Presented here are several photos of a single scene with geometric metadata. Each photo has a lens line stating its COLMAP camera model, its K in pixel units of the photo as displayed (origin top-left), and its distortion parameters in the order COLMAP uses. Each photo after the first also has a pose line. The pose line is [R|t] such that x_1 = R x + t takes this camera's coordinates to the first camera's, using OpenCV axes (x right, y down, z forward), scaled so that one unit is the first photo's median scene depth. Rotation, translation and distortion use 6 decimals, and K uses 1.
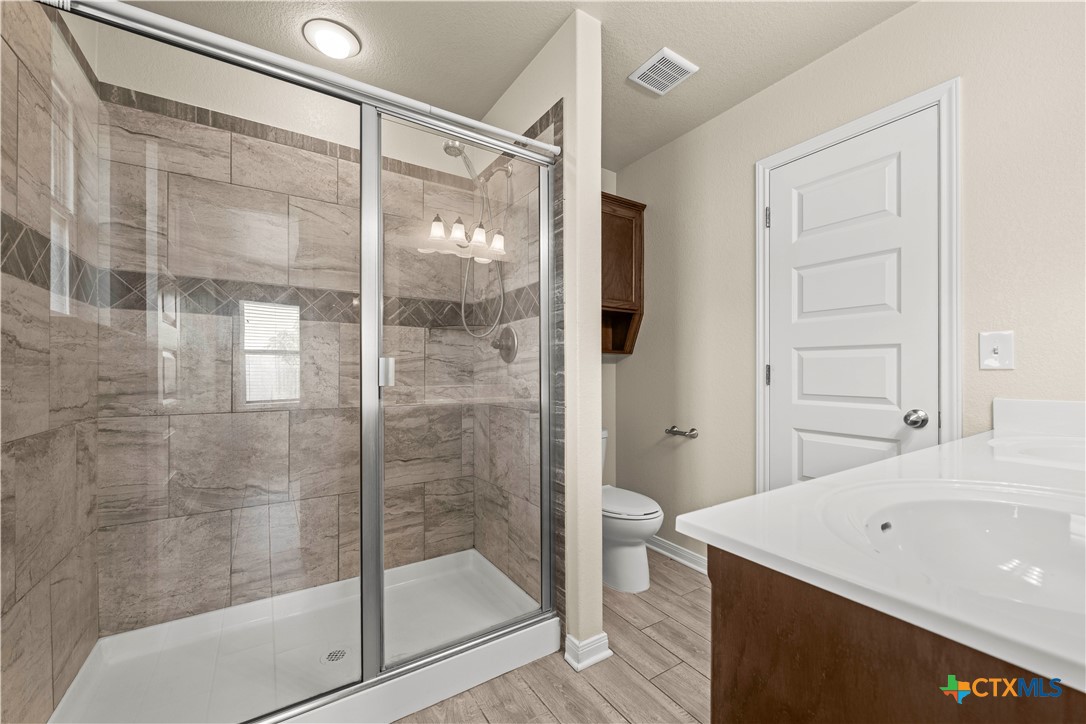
lens RADIAL K [[430.6, 0, 547.2], [0, 430.6, 369.1], [0, 0, 1]] dist [0.001750, -0.001602]
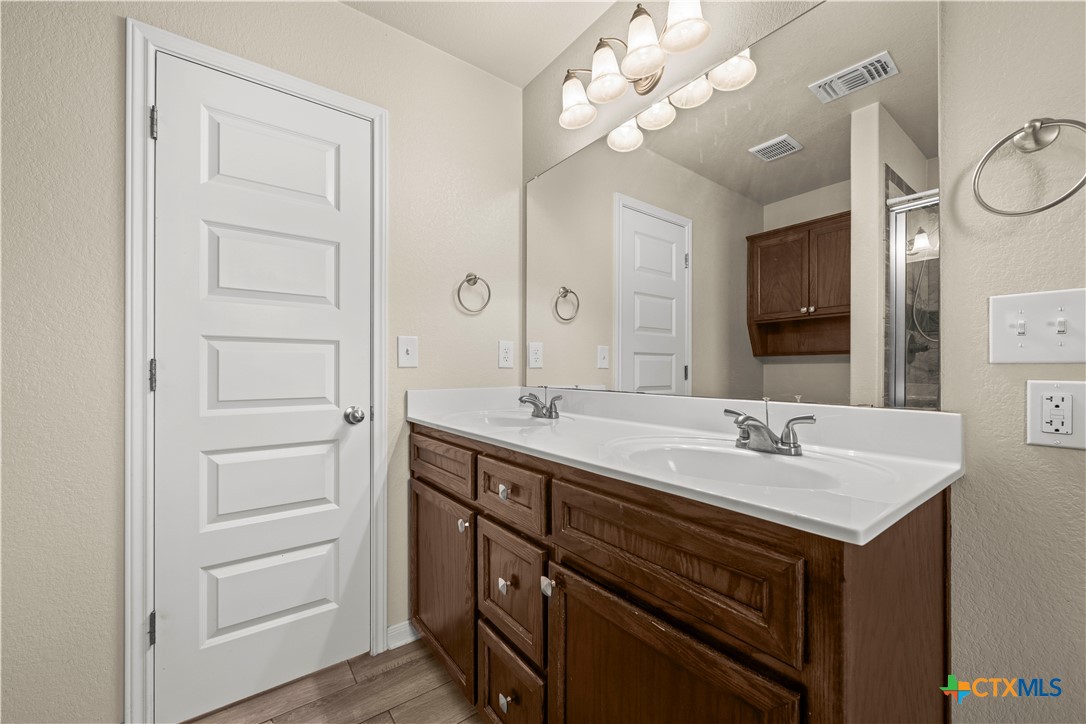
lens RADIAL K [[430.6, 0, 542.9], [0, 430.6, 364.0], [0, 0, 1]] dist [0.001750, -0.001602]
pose [[-0.066841, 0.004325, 0.997754, -0.184613], [-0.005733, 0.999972, -0.004719, -0.003771], [-0.997747, -0.006035, -0.066815, 0.597632]]
